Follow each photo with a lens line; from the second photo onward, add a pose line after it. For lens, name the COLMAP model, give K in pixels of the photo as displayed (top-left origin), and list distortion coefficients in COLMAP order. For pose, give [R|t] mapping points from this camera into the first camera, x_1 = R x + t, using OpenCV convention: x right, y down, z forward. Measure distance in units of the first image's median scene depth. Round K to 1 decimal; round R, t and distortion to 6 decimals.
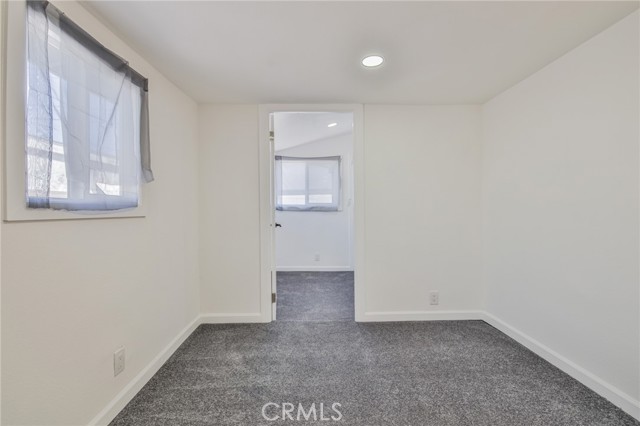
lens RADIAL K [[291.9, 0, 320.3], [0, 291.9, 208.7], [0, 0, 1]] dist [-0.002293, -0.011252]
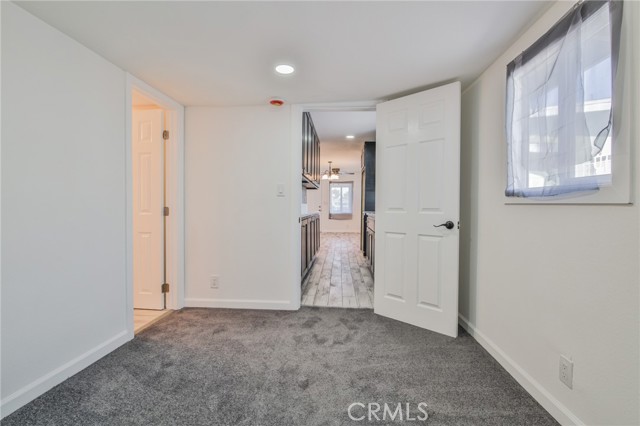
lens RADIAL K [[291.9, 0, 320.3], [0, 291.9, 208.7], [0, 0, 1]] dist [-0.002293, -0.011252]
pose [[-0.993641, 0.009203, 0.112219, -0.081599], [0.011071, 0.999810, 0.016037, 0.025284], [-0.112050, 0.017178, -0.993554, 2.245569]]
